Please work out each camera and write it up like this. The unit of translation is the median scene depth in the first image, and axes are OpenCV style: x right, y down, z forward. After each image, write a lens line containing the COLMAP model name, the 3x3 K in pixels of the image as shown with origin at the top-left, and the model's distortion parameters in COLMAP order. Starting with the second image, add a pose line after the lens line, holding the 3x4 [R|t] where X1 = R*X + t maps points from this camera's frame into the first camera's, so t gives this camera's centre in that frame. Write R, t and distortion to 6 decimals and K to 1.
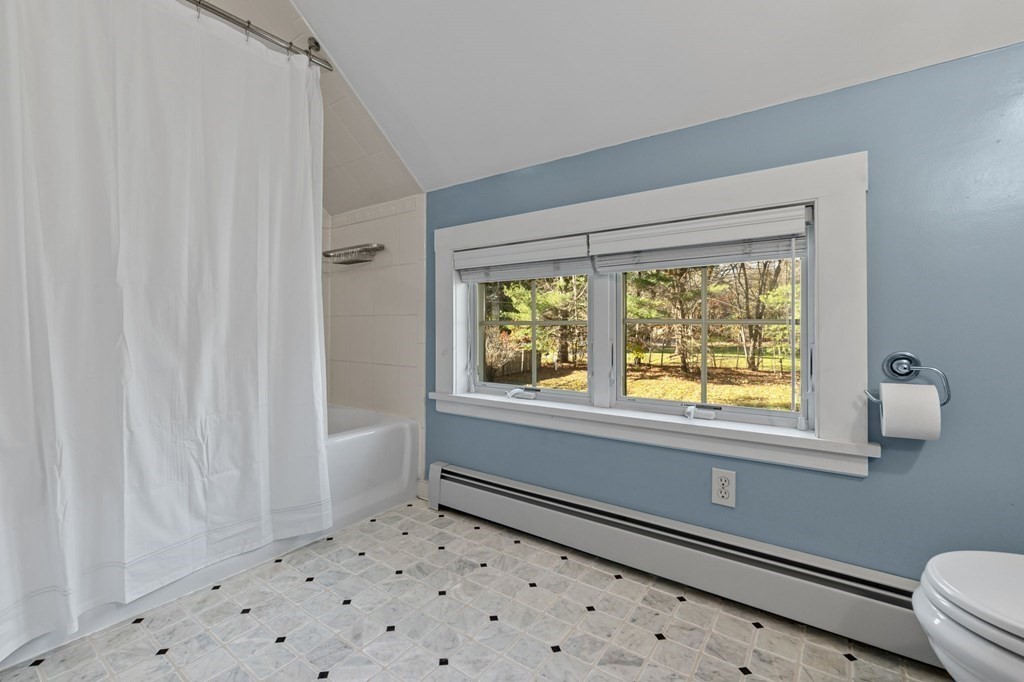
lens RADIAL K [[500.7, 0, 514.2], [0, 500.7, 334.2], [0, 0, 1]] dist [0.001222, 0.000196]
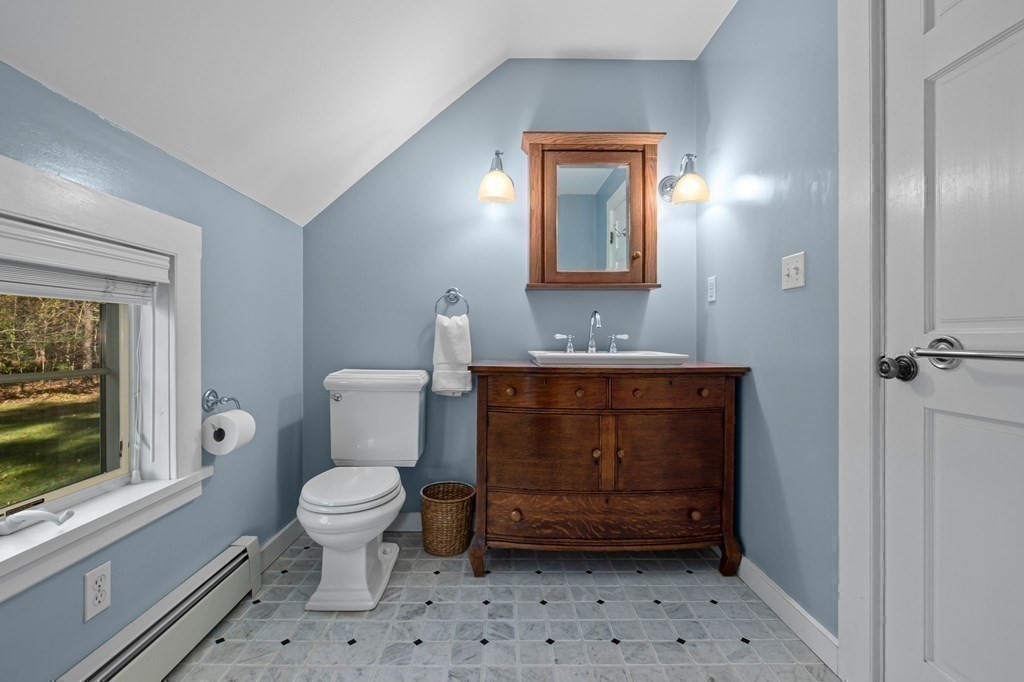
lens RADIAL K [[500.7, 0, 514.2], [0, 500.7, 334.2], [0, 0, 1]] dist [0.001222, 0.000196]
pose [[-0.659631, -0.007407, 0.751553, -0.647841], [-0.002807, 0.999969, 0.007391, -0.108080], [-0.751585, 0.002766, -0.659631, 1.127977]]
